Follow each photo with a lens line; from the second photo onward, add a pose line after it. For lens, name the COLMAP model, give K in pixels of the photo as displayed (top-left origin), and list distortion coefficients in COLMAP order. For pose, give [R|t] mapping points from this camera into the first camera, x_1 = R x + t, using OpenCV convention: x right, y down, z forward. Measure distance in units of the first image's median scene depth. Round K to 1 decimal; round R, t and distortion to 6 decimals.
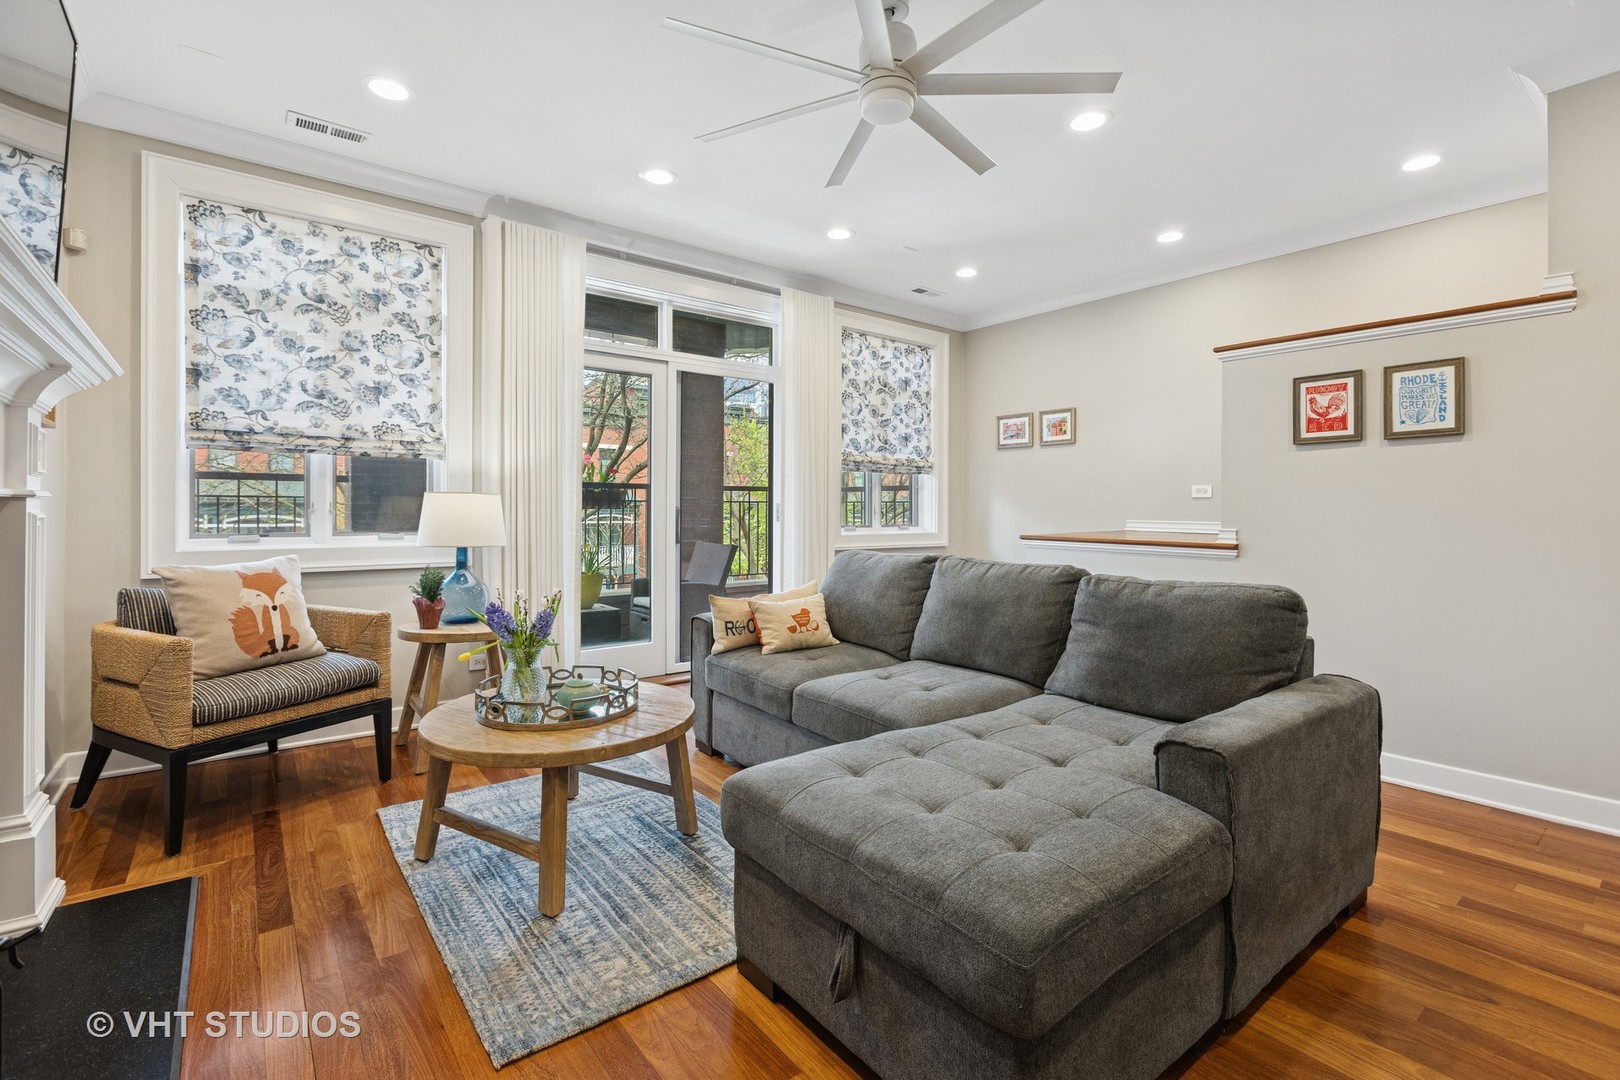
lens RADIAL K [[724.4, 0, 804.0], [0, 724.4, 514.8], [0, 0, 1]] dist [-0.001382, -0.000456]
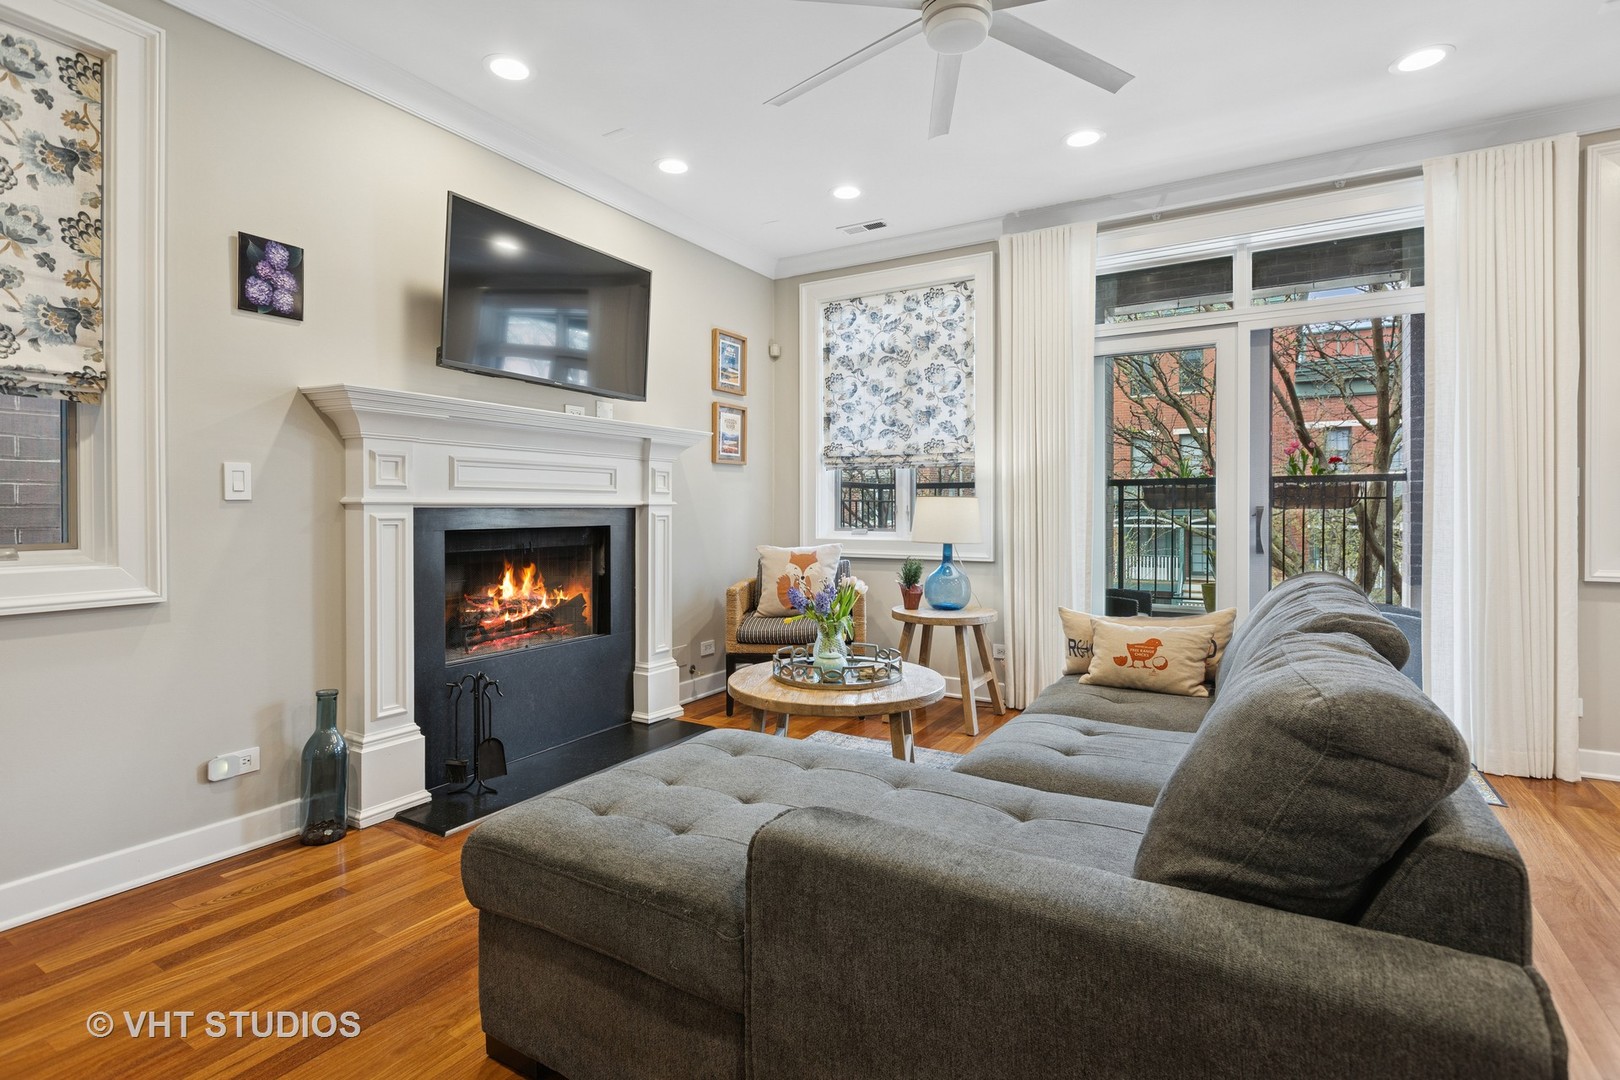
lens RADIAL K [[786.9, 0, 800.6], [0, 786.9, 513.5], [0, 0, 1]] dist [-0.000143, 0.000220]
pose [[0.359610, -0.000837, -0.933102, 0.602838], [-0.002544, 0.999995, -0.001878, 0.000188], [0.933099, 0.003049, 0.359606, 0.335418]]
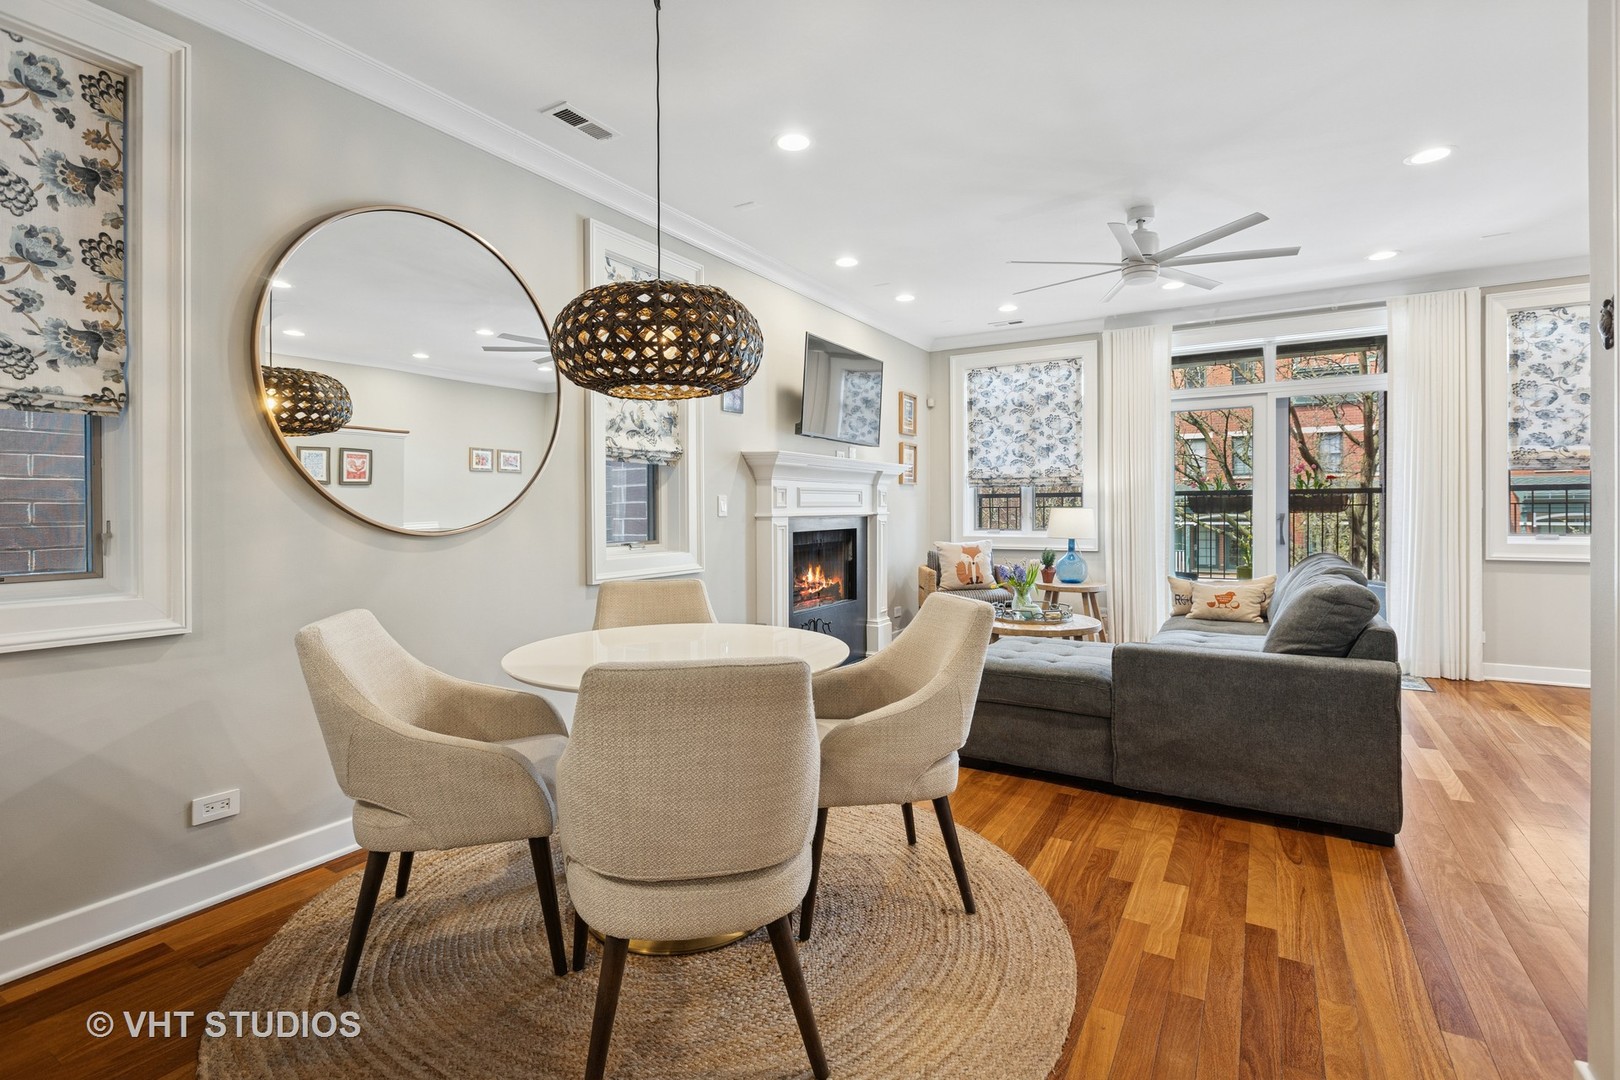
lens RADIAL K [[762.3, 0, 801.1], [0, 762.3, 511.9], [0, 0, 1]] dist [-0.001476, -0.000288]
pose [[0.352078, -0.002684, -0.935967, 0.985620], [0.002539, 0.999995, -0.001912, -0.017310], [0.935967, -0.001703, 0.352083, -0.230959]]
